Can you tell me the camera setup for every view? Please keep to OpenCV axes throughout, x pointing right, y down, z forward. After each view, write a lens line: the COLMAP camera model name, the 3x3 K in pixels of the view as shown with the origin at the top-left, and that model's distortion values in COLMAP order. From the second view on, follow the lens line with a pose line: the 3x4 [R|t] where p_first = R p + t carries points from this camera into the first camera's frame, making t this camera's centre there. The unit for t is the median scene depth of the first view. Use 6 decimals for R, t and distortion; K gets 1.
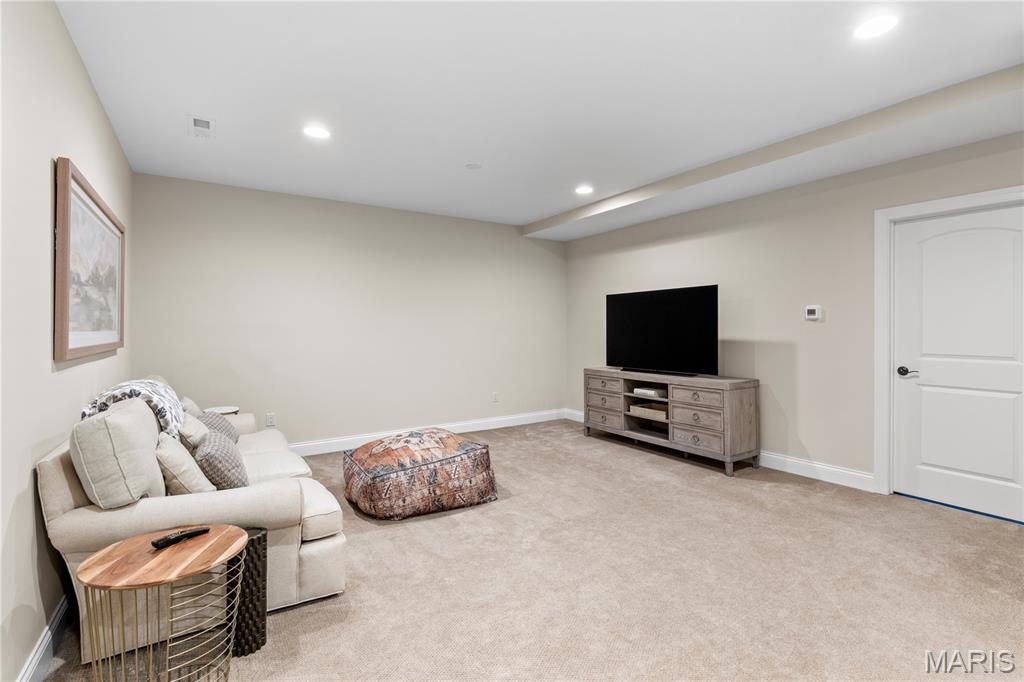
lens RADIAL K [[466.3, 0, 512.5], [0, 466.3, 336.4], [0, 0, 1]] dist [-0.001624, 0.000558]
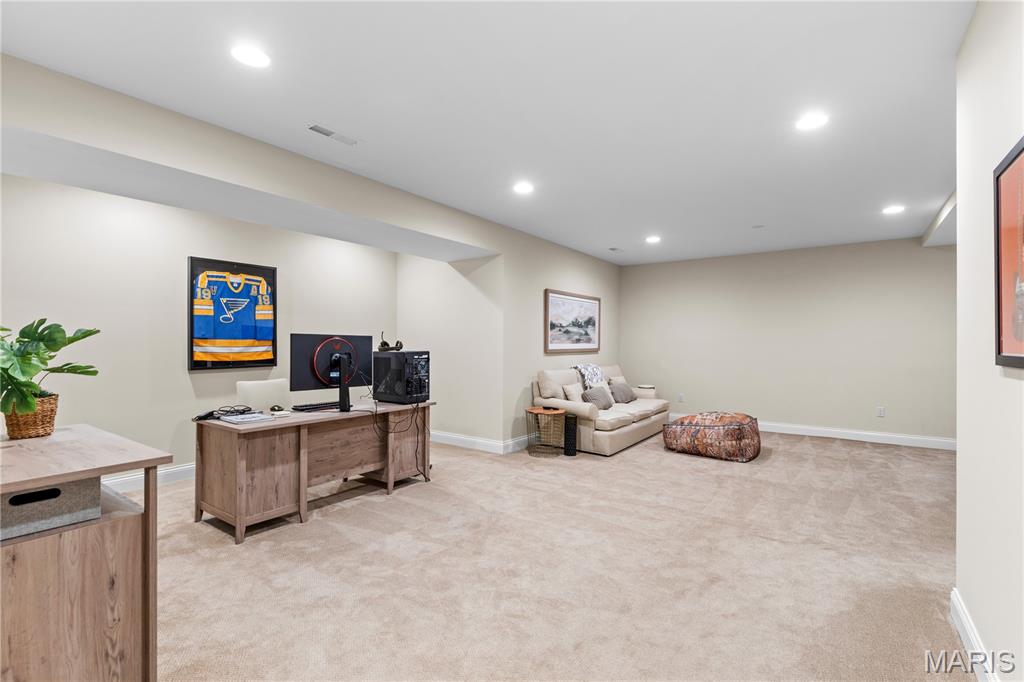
lens RADIAL K [[466.3, 0, 513.7], [0, 466.3, 340.7], [0, 0, 1]] dist [-0.001624, 0.000558]
pose [[0.360319, 0.007858, -0.932796, 1.155737], [-0.018294, 0.999832, 0.001356, -0.019274], [0.932650, 0.016576, 0.360402, -0.212211]]
